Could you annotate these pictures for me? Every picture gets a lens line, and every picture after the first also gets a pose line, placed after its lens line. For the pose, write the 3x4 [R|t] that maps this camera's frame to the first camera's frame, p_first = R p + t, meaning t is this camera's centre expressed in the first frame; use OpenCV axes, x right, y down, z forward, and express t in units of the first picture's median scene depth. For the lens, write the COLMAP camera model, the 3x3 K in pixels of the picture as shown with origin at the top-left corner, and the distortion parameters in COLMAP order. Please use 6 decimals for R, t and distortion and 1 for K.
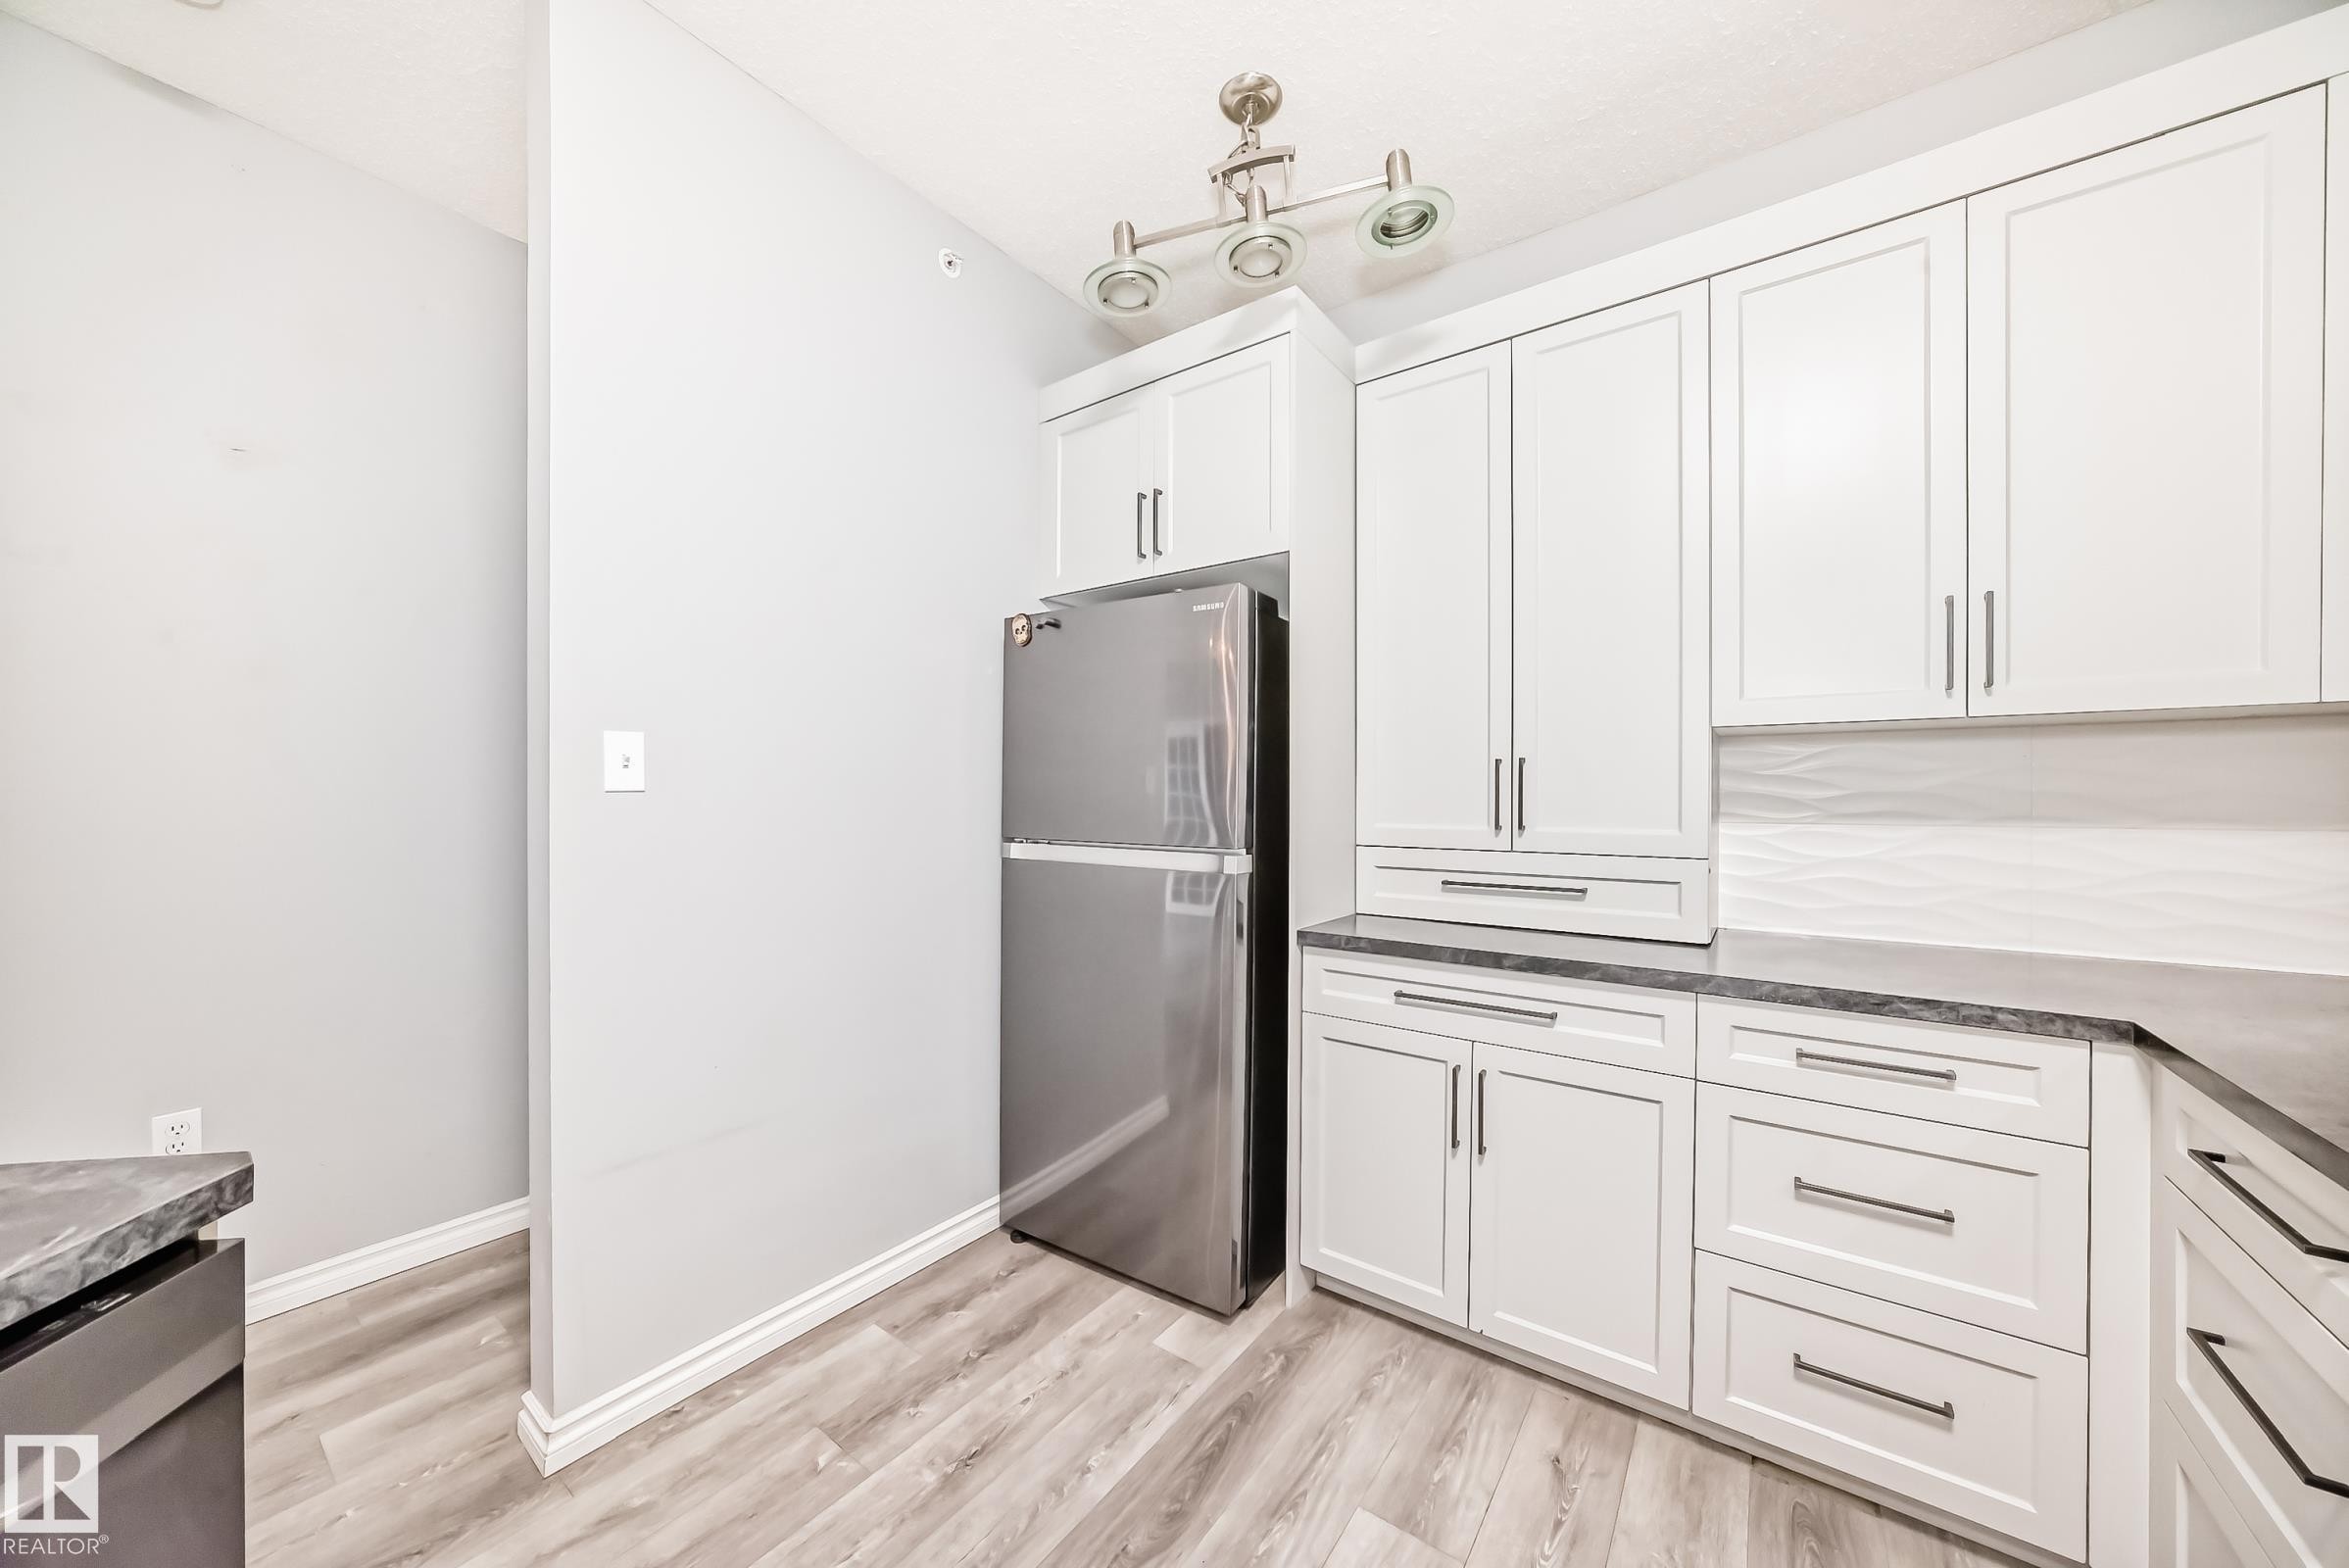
lens RADIAL K [[832.4, 0, 1188.3], [0, 832.4, 788.5], [0, 0, 1]] dist [0.001155, 0.000442]
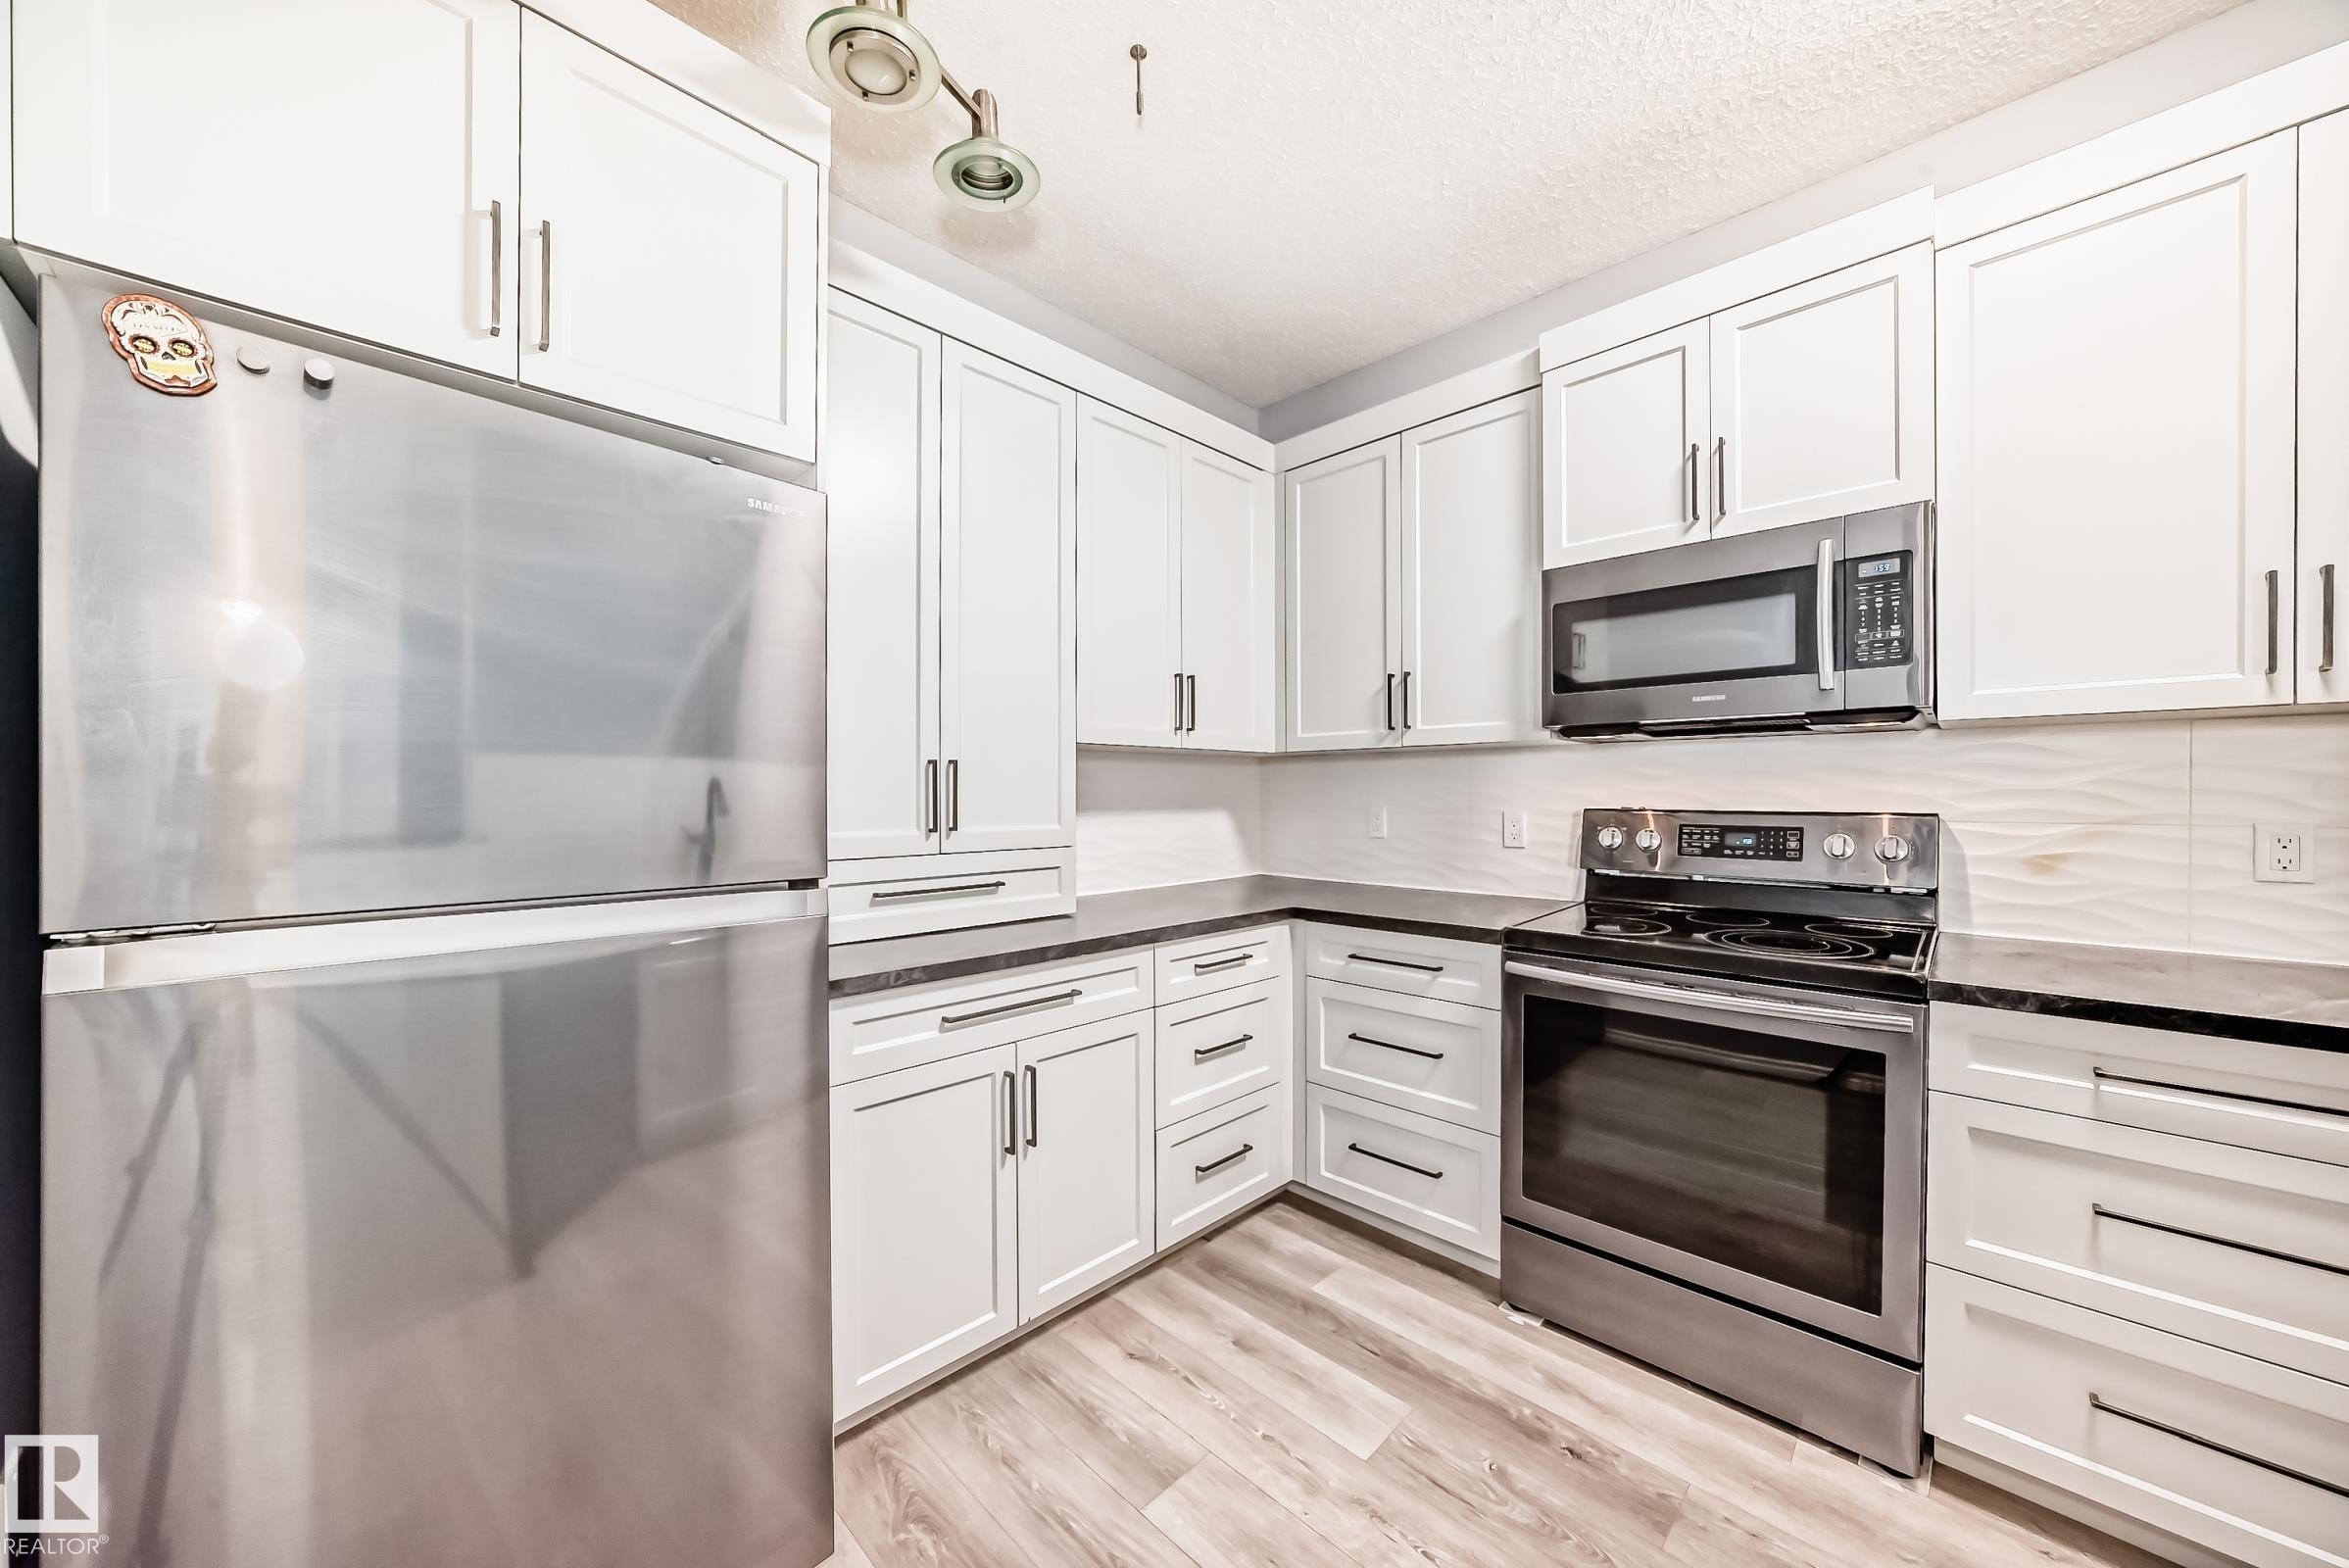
lens RADIAL K [[832.4, 0, 1186.9], [0, 832.4, 789.0], [0, 0, 1]] dist [0.001155, 0.000442]
pose [[0.144956, 0.001886, 0.989436, -0.658435], [-0.008464, 0.999964, -0.000666, -0.004393], [-0.989402, -0.008278, 0.144967, 0.682076]]
